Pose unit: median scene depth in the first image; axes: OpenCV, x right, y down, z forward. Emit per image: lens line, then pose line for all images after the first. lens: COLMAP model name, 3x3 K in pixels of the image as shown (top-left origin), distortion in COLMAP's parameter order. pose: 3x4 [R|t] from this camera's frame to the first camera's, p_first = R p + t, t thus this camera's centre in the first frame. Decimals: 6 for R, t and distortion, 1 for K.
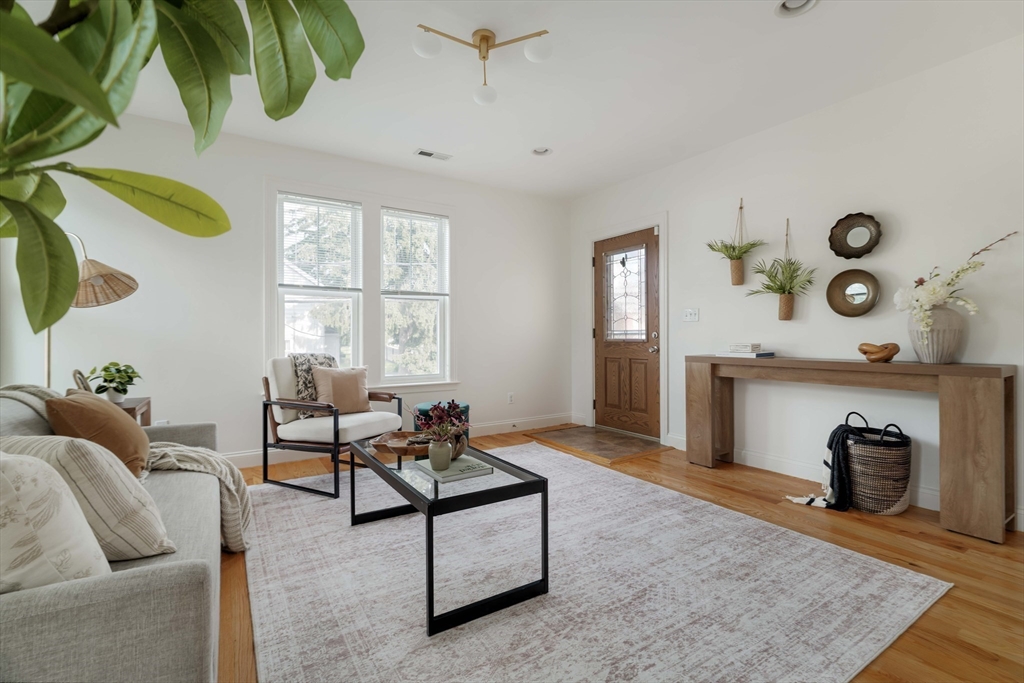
lens RADIAL K [[469.1, 0, 517.7], [0, 469.1, 338.5], [0, 0, 1]] dist [-0.010424, -0.000112]
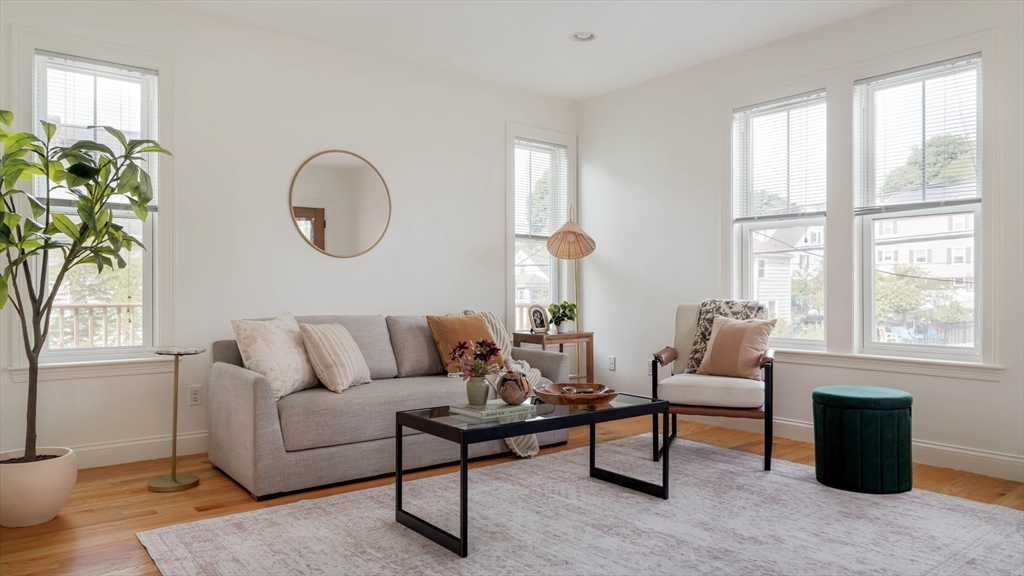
lens RADIAL K [[687.8, 0, 520.9], [0, 687.8, 292.5], [0, 0, 1]] dist [-0.002730, -0.000024]
pose [[0.093671, 0.007385, -0.995576, 1.114842], [-0.003347, 0.999969, 0.007103, 0.016615], [0.995598, 0.002667, 0.093693, 0.788679]]
